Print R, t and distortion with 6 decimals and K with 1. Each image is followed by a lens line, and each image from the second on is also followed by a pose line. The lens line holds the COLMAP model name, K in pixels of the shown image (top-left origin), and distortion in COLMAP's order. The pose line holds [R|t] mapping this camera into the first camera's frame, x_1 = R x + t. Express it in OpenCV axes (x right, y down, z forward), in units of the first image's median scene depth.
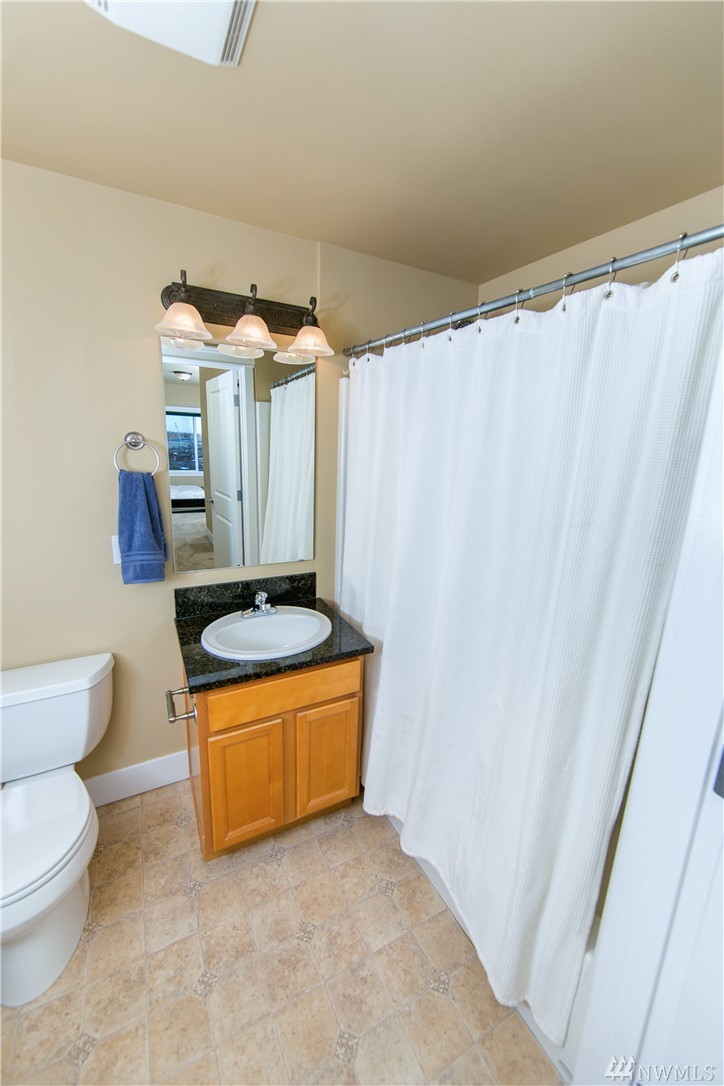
lens RADIAL K [[425.9, 0, 362.0], [0, 425.9, 535.6], [0, 0, 1]] dist [-0.002744, -0.000272]
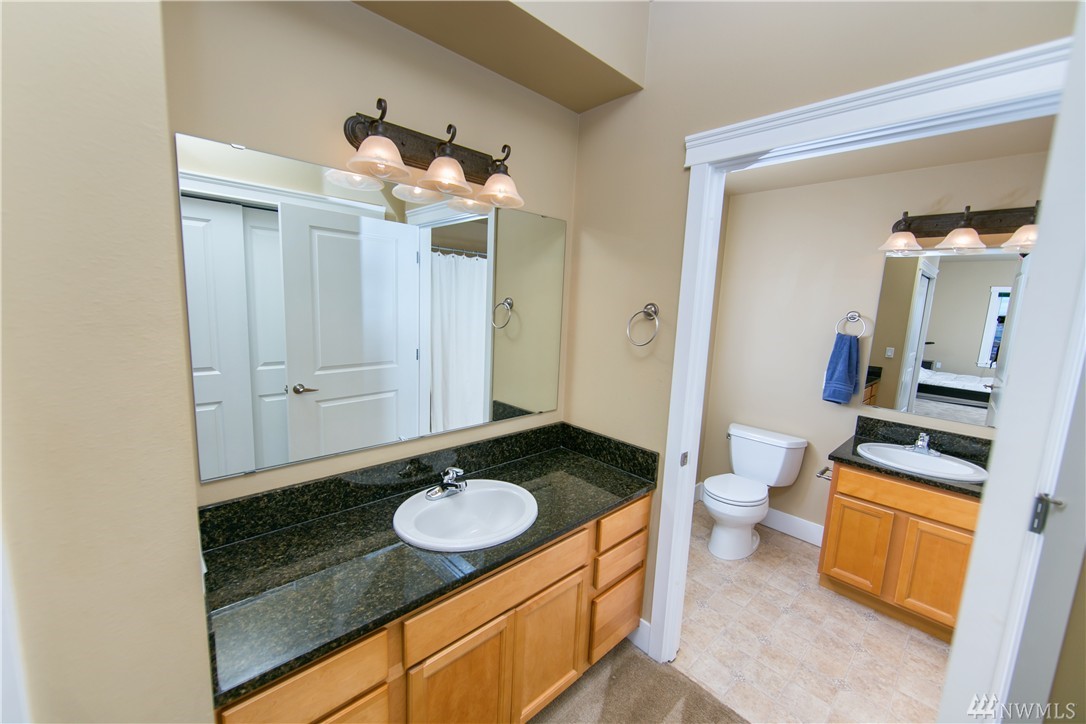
lens RADIAL K [[425.9, 0, 534.1], [0, 425.9, 361.2], [0, 0, 1]] dist [-0.002744, -0.000272]
pose [[0.253556, 0.119446, -0.959918, 0.753955], [-0.238867, 0.969347, 0.057524, 0.145181], [0.937364, 0.214708, 0.274315, -0.564694]]
